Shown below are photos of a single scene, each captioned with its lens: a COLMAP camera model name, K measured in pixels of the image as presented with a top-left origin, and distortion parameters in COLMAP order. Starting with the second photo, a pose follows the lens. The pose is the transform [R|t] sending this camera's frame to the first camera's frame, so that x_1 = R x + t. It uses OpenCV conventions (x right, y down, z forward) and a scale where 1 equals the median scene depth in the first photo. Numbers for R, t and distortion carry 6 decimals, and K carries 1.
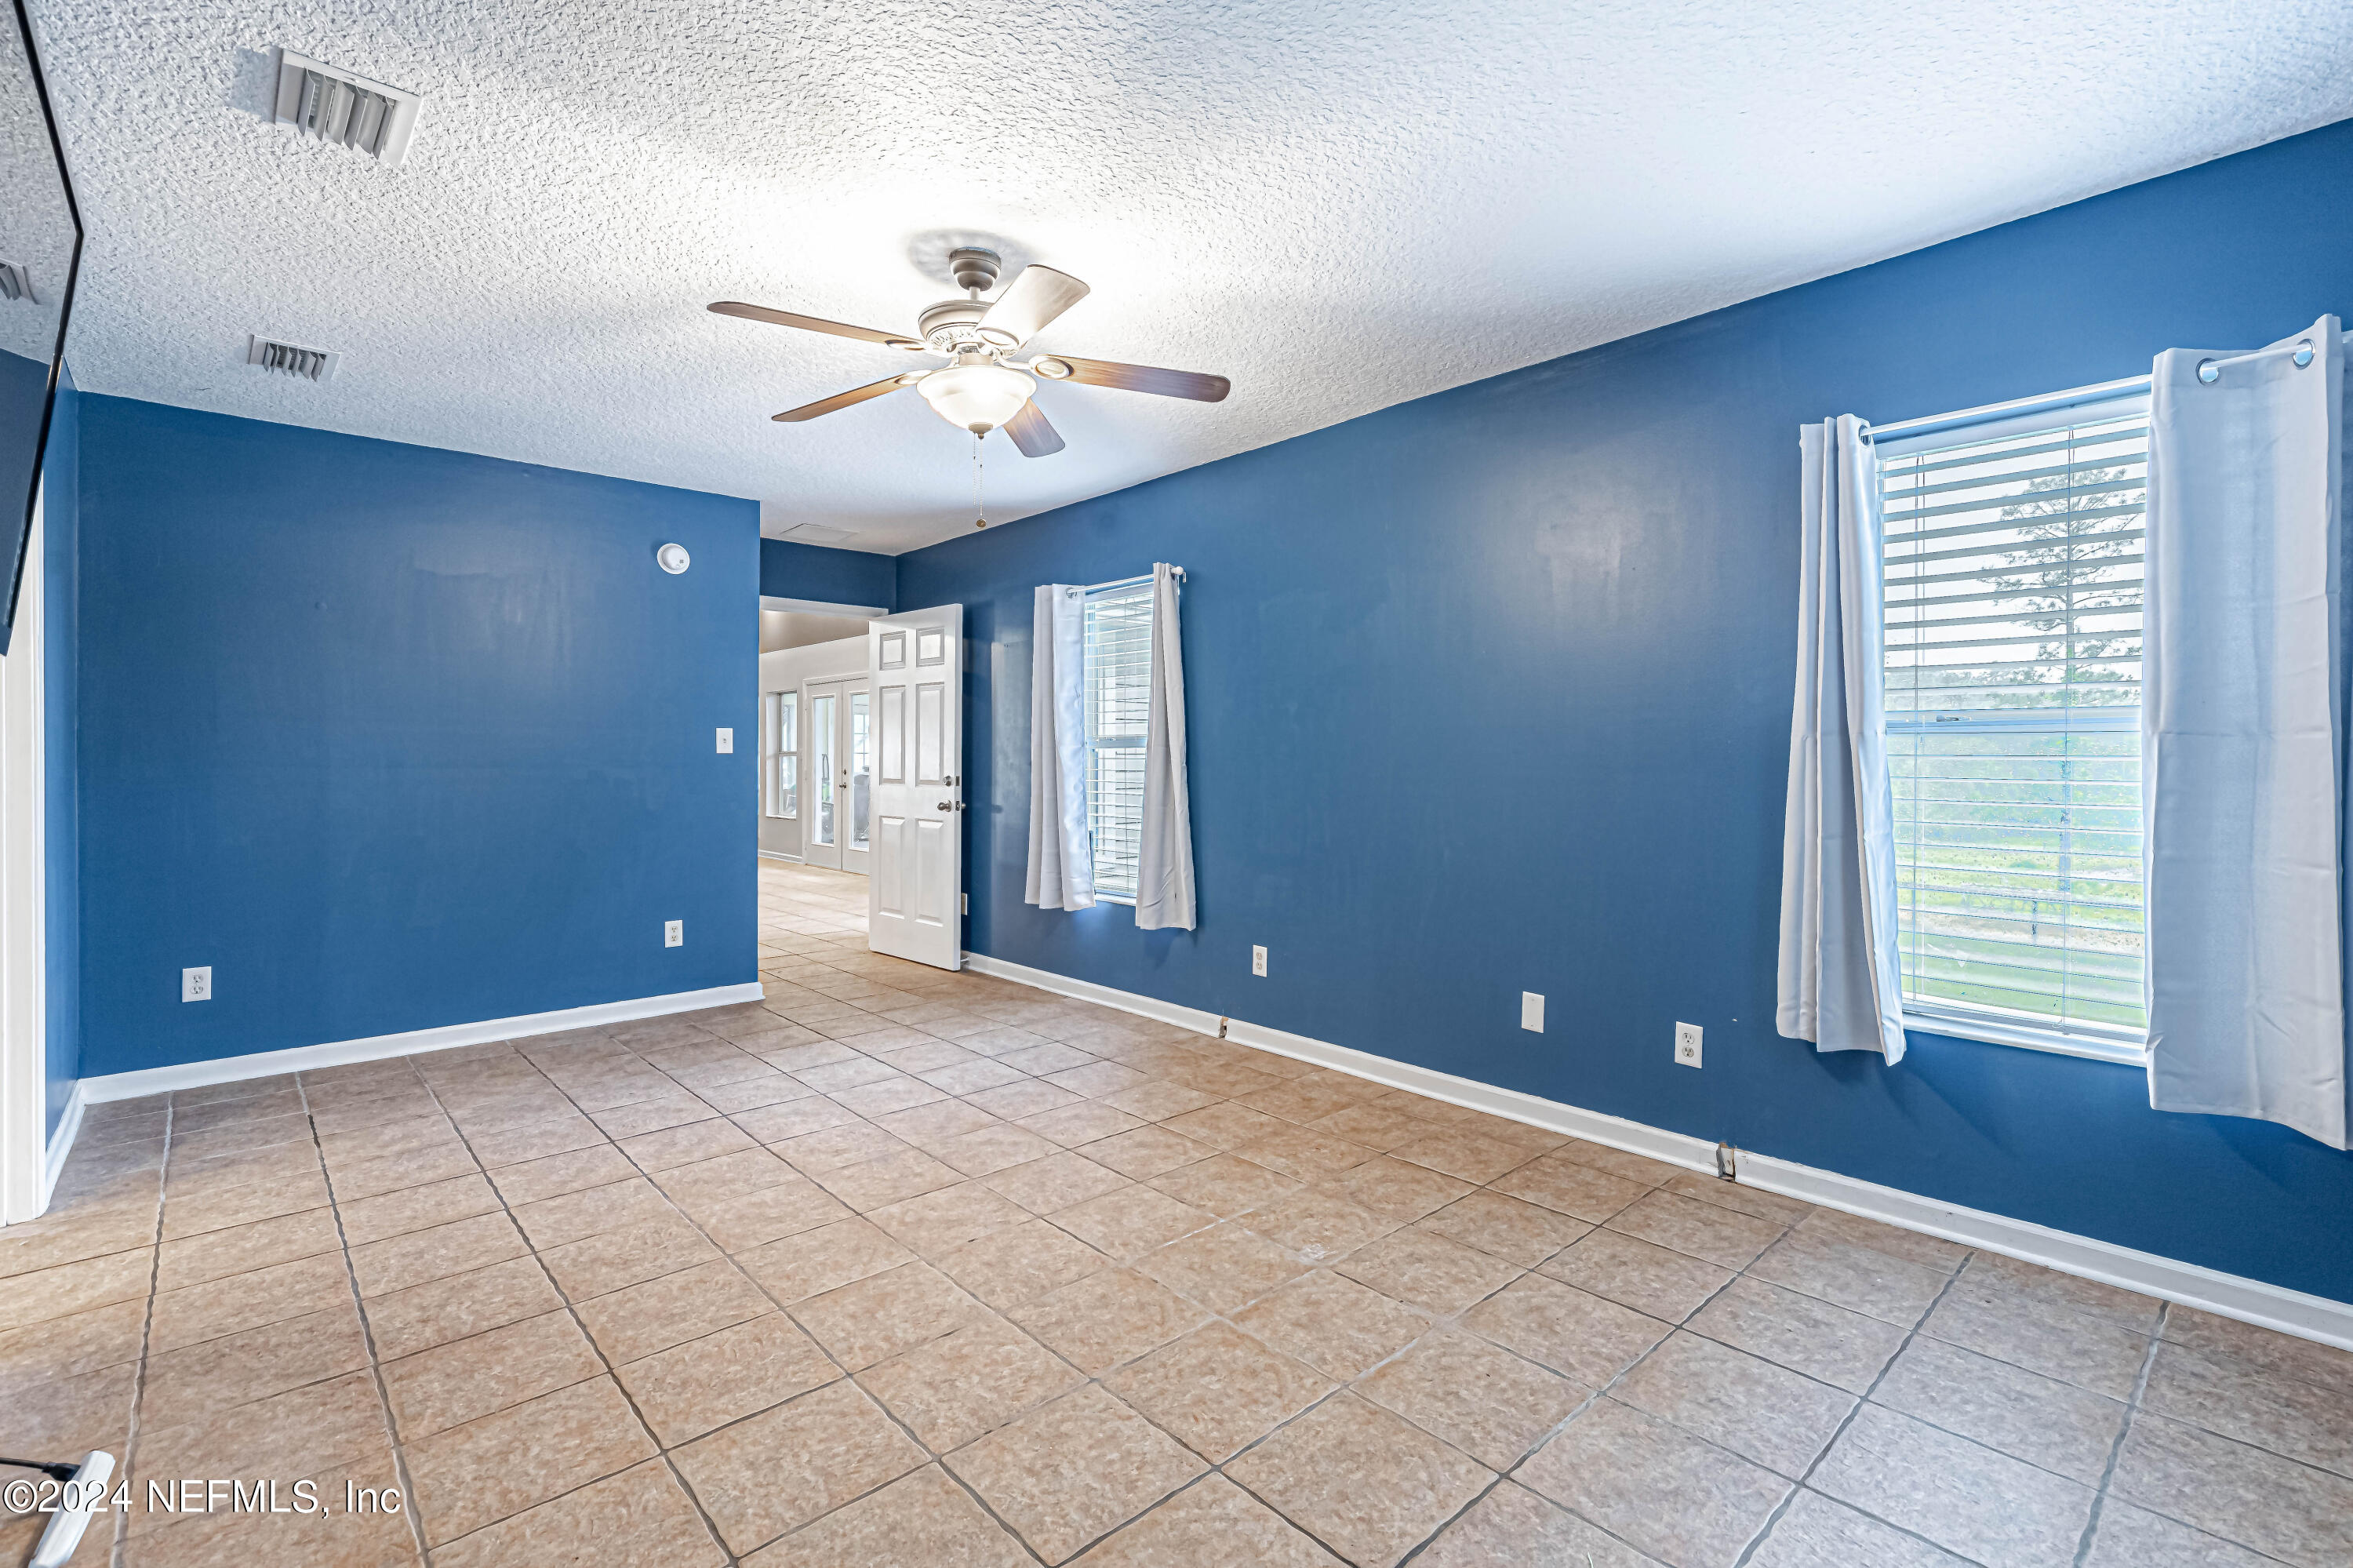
lens RADIAL K [[1062.9, 0, 1185.3], [0, 1062.9, 756.7], [0, 0, 1]] dist [-0.001076, 0.000197]
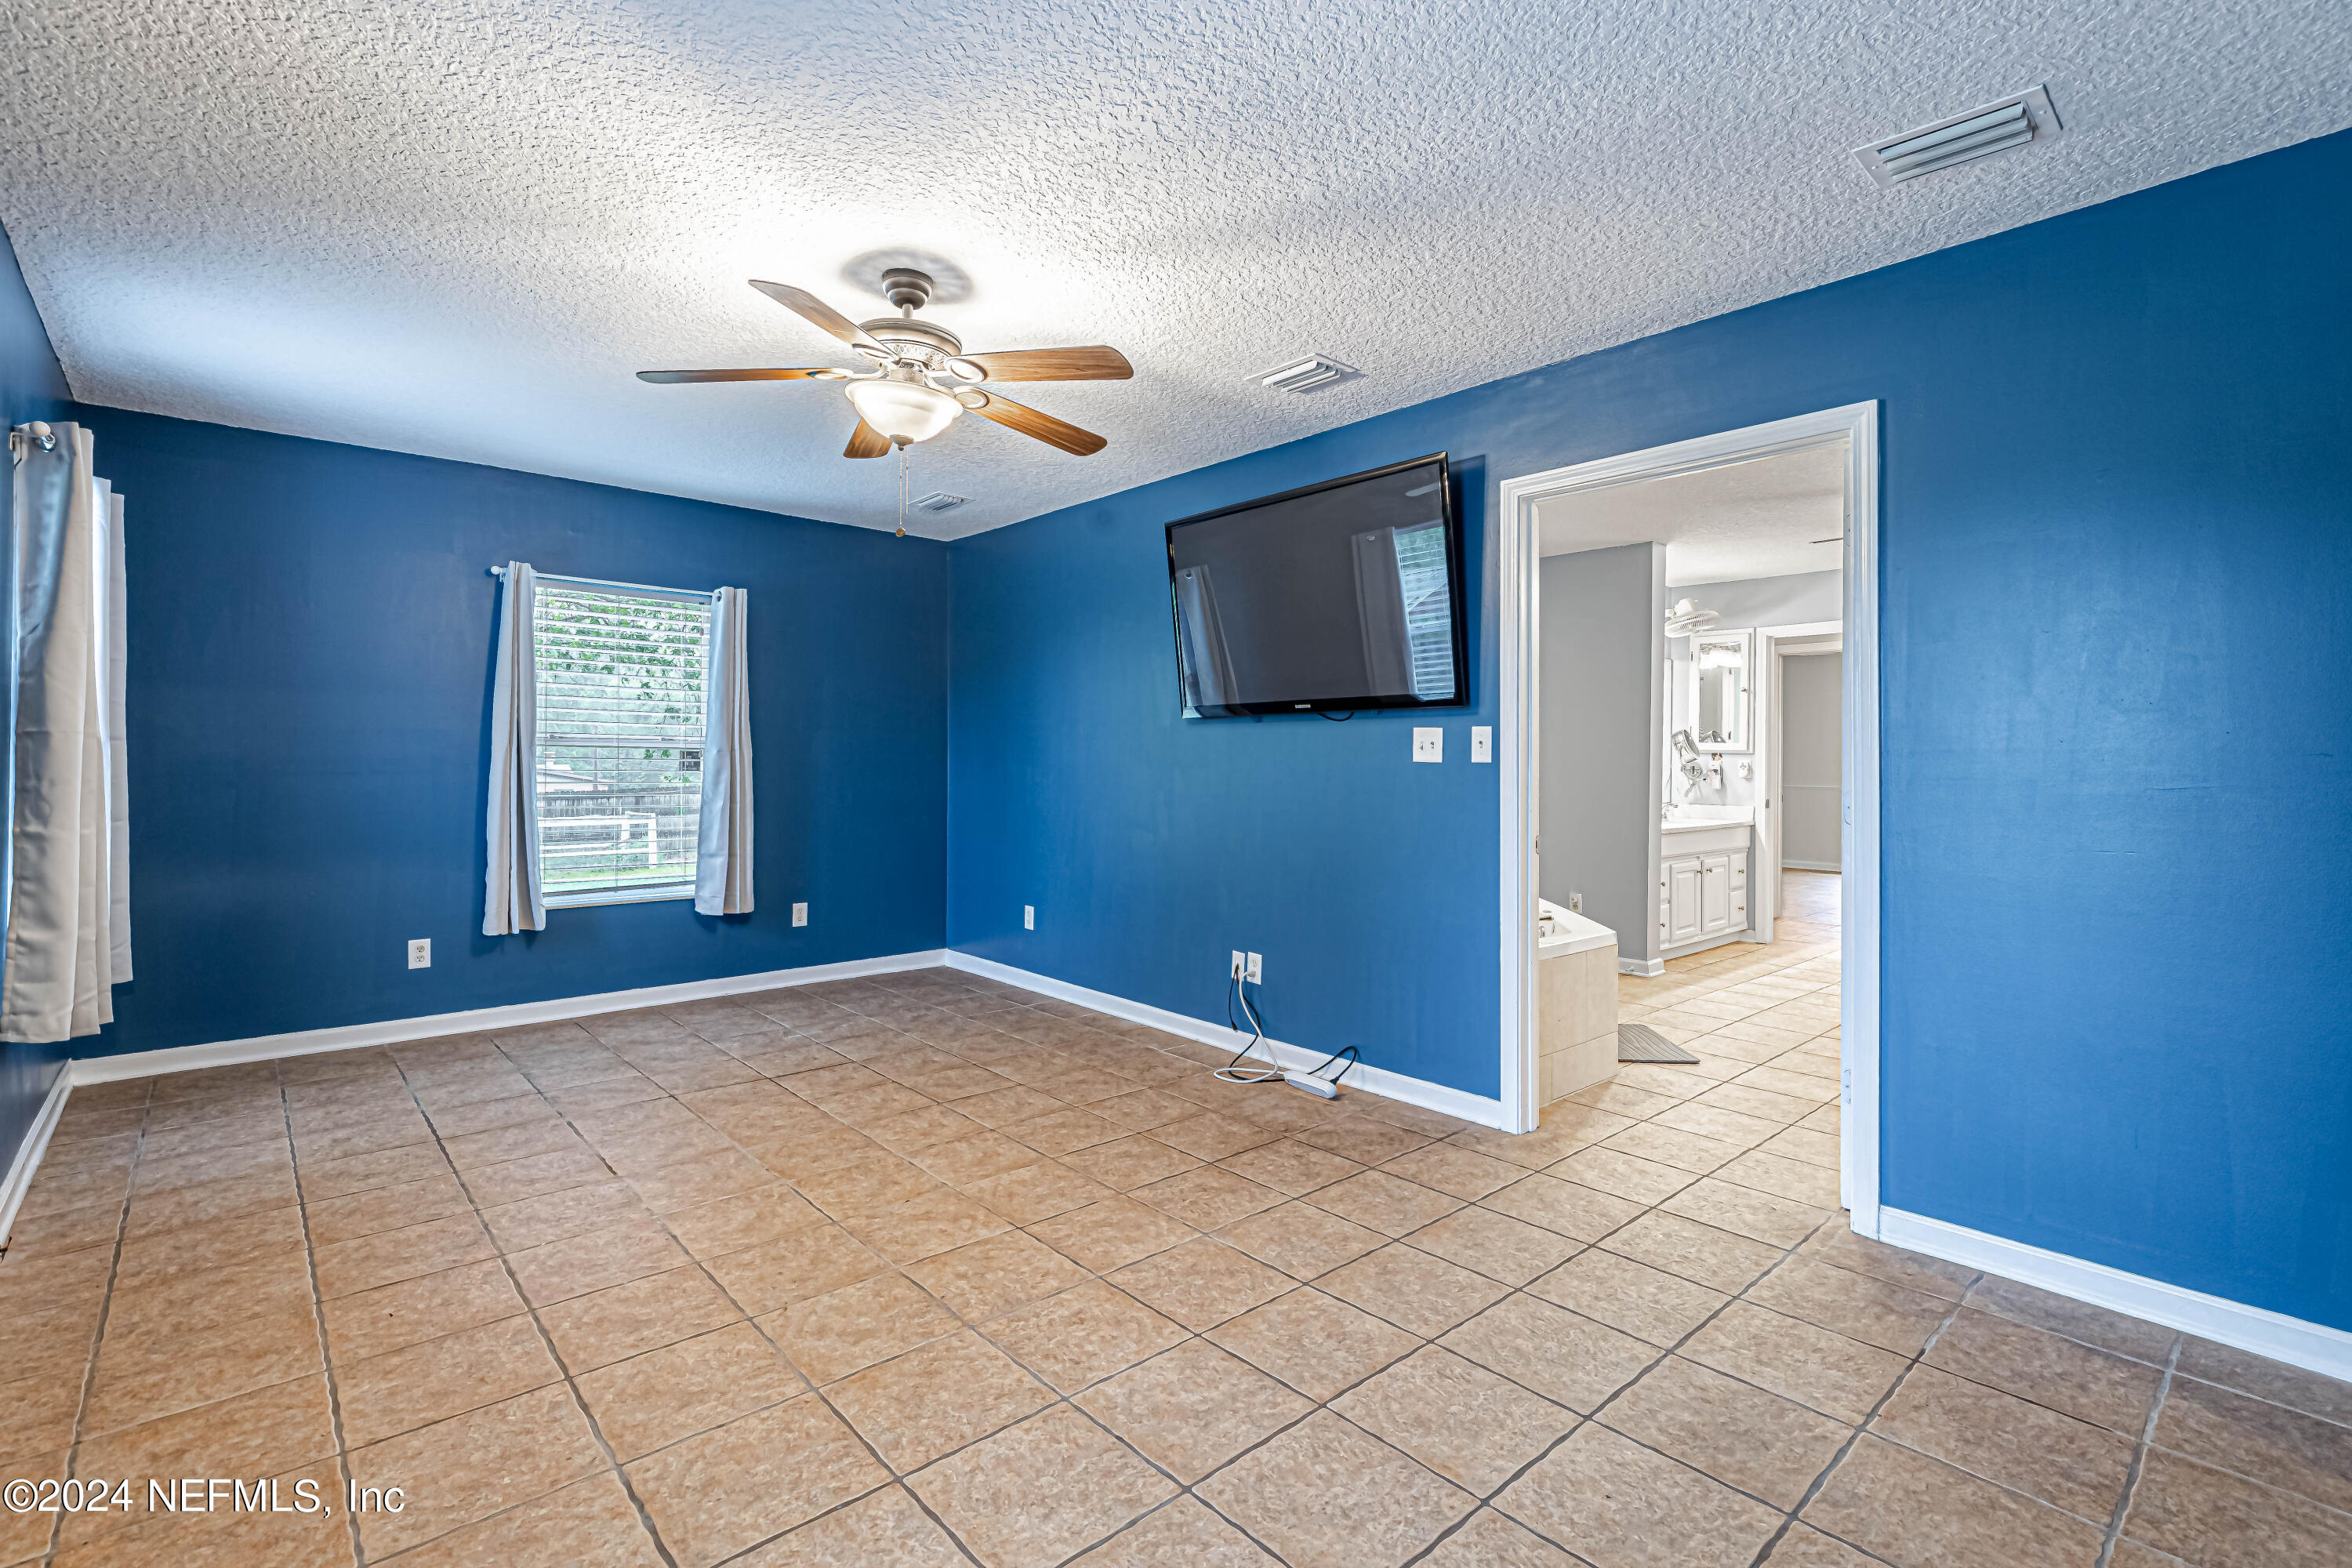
lens RADIAL K [[1062.4, 0, 1184.8], [0, 1062.4, 756.8], [0, 0, 1]] dist [-0.001076, 0.000197]
pose [[-0.999965, -0.006757, 0.004919, -0.469375], [-0.006789, 0.999955, -0.006614, 0.006015], [-0.004874, -0.006647, -0.999966, 2.011118]]
